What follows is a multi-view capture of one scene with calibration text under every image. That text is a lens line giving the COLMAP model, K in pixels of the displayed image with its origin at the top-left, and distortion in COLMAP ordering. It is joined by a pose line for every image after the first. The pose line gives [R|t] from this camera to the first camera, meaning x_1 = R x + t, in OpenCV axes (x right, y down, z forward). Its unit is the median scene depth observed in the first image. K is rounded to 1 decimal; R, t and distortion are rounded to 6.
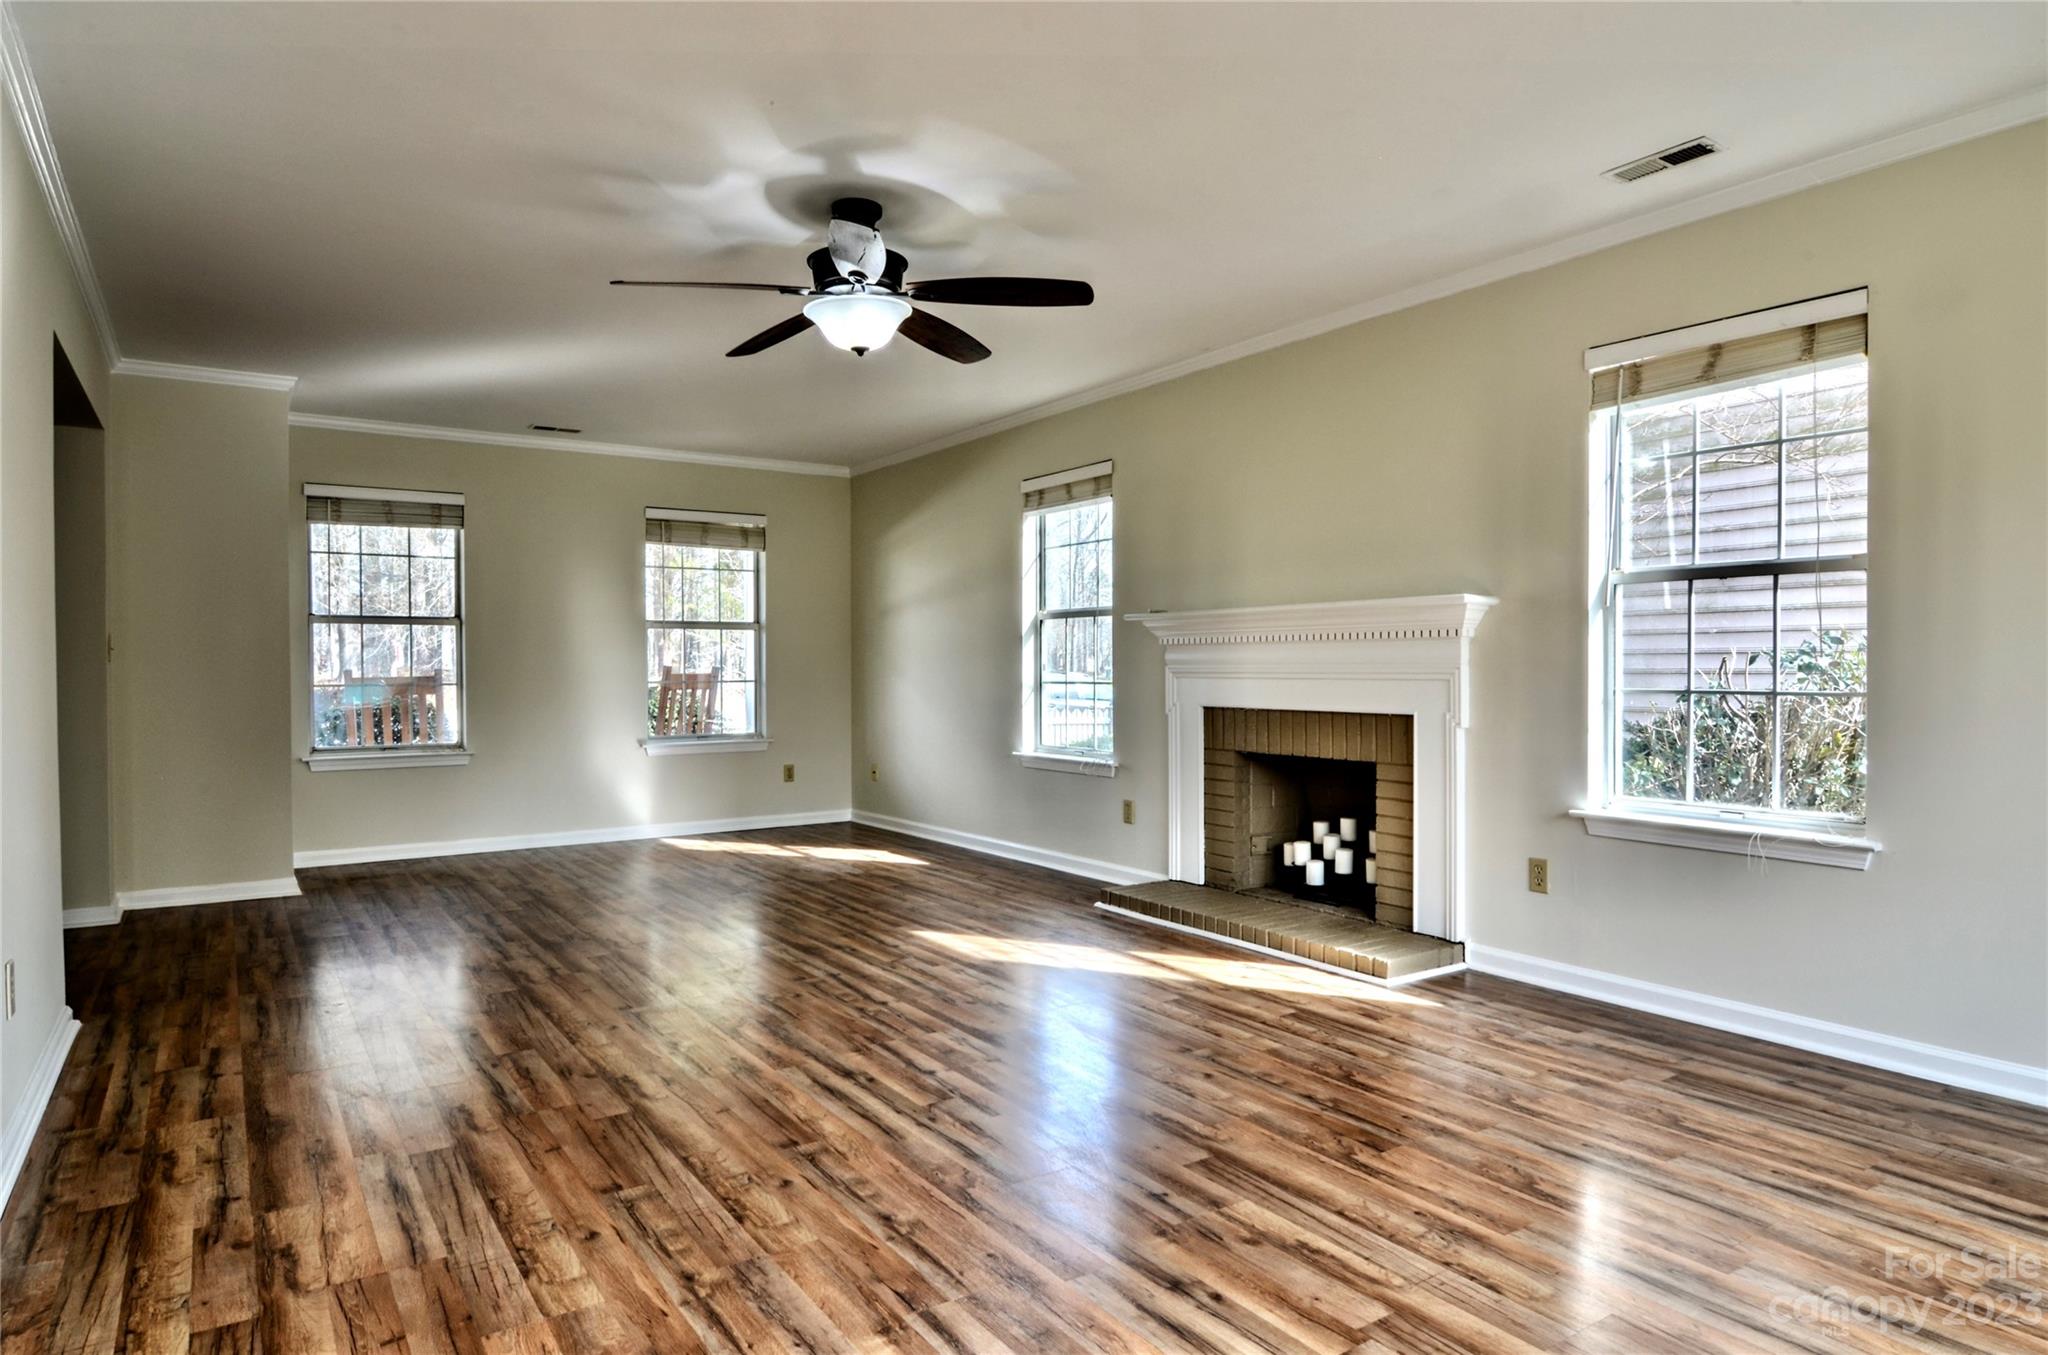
lens RADIAL K [[1214.2, 0, 1021.9], [0, 1214.2, 698.2], [0, 0, 1]] dist [0.004661, 0.000559]
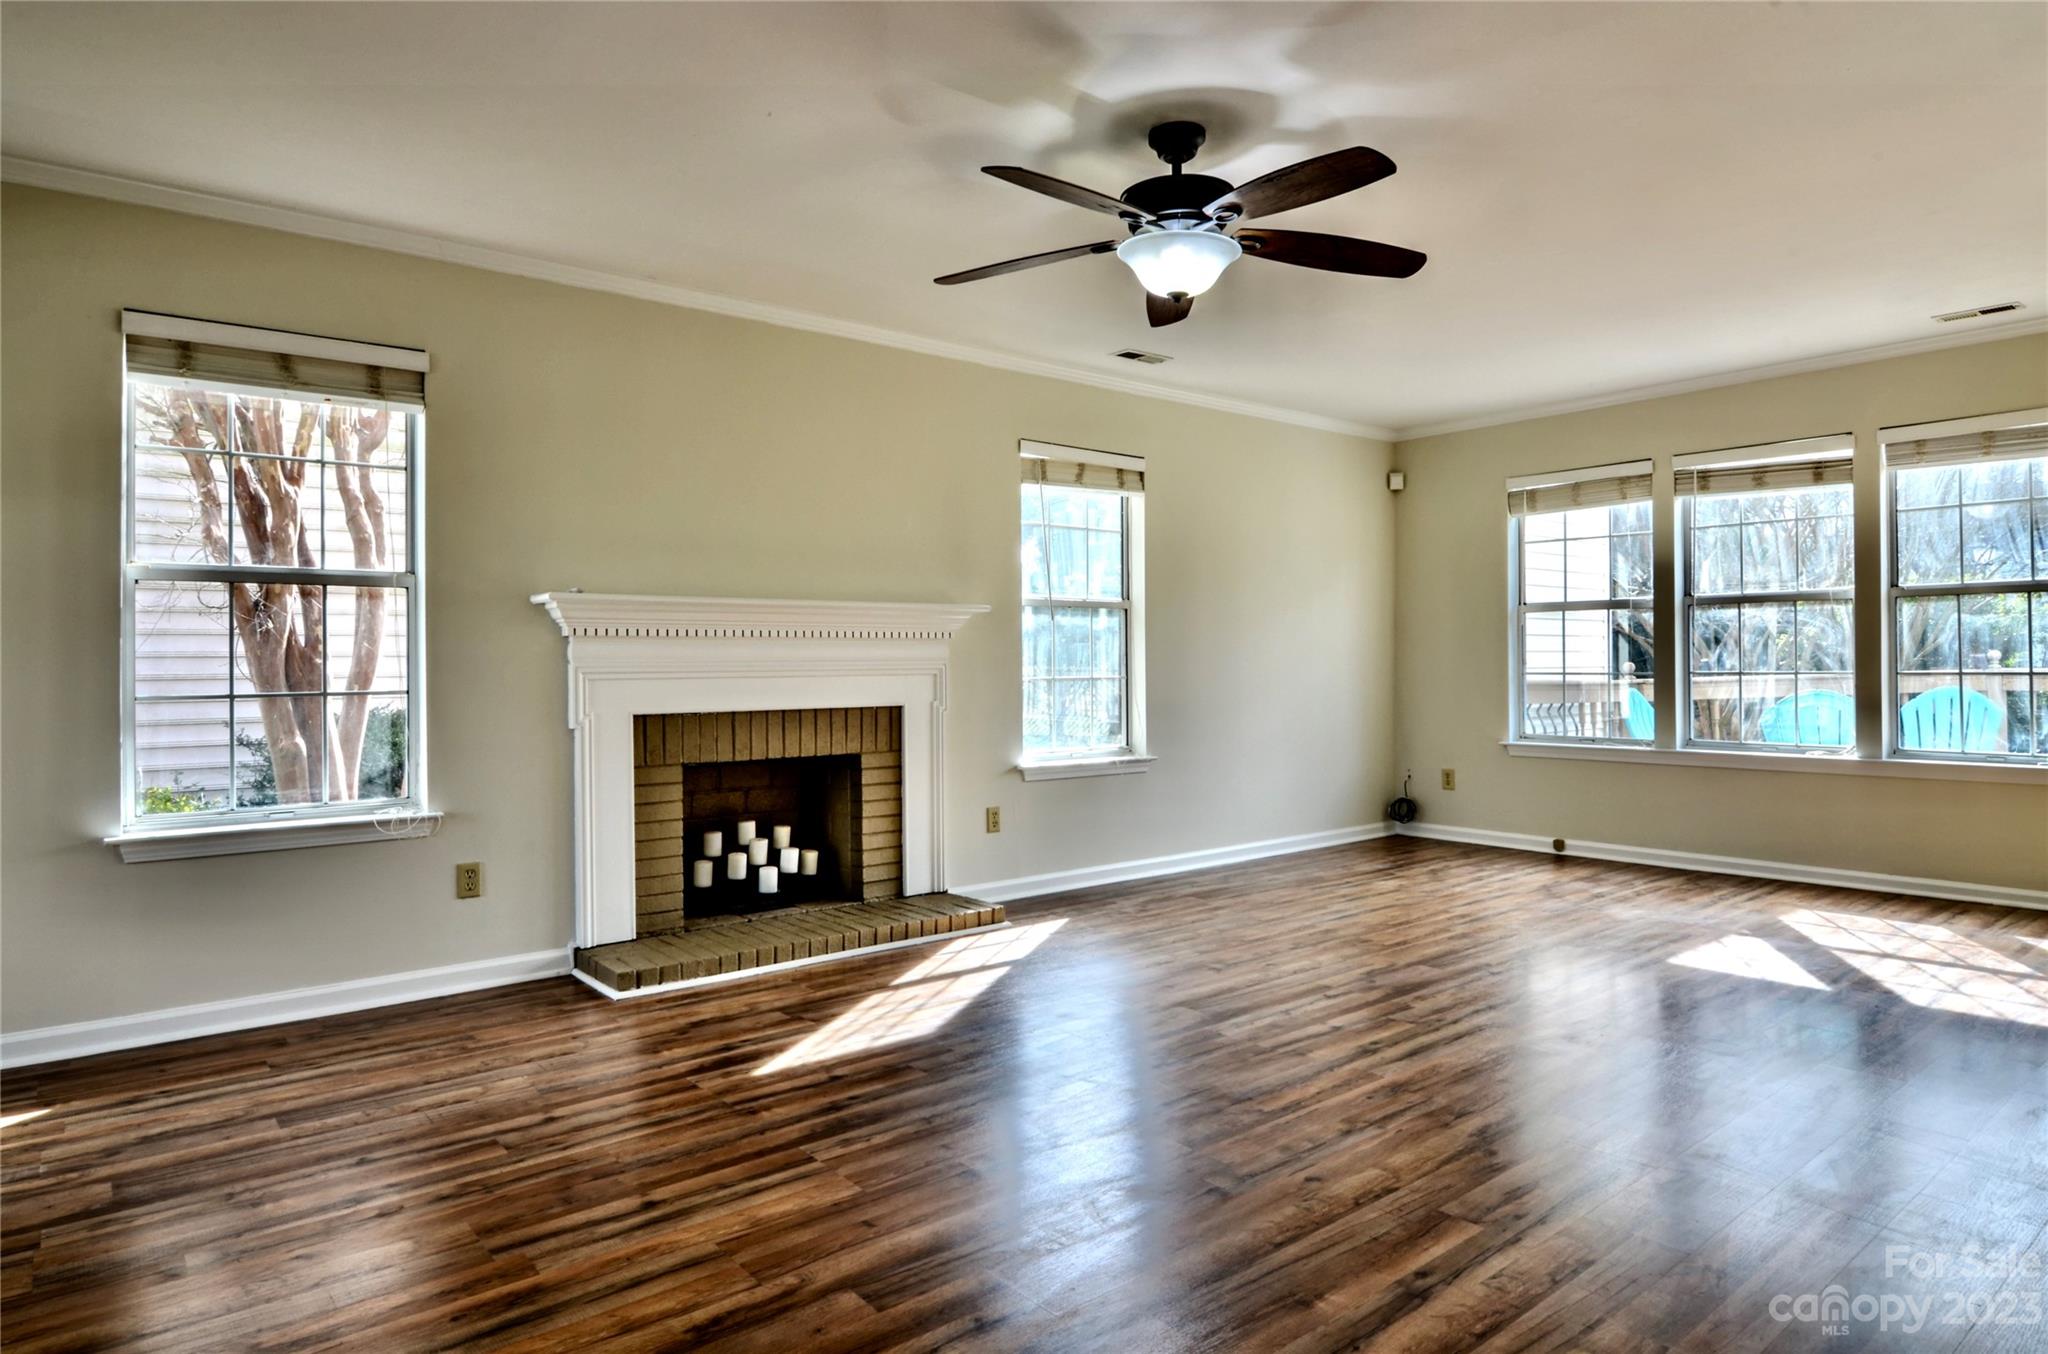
lens RADIAL K [[1183.4, 0, 1066.6], [0, 1183.4, 671.6], [0, 0, 1]] dist [-0.002289, 0.000254]
pose [[-0.122307, -0.004147, 0.992484, -0.780150], [0.034802, 0.999358, 0.008464, -0.021633], [-0.991882, 0.035576, -0.122085, 0.961408]]
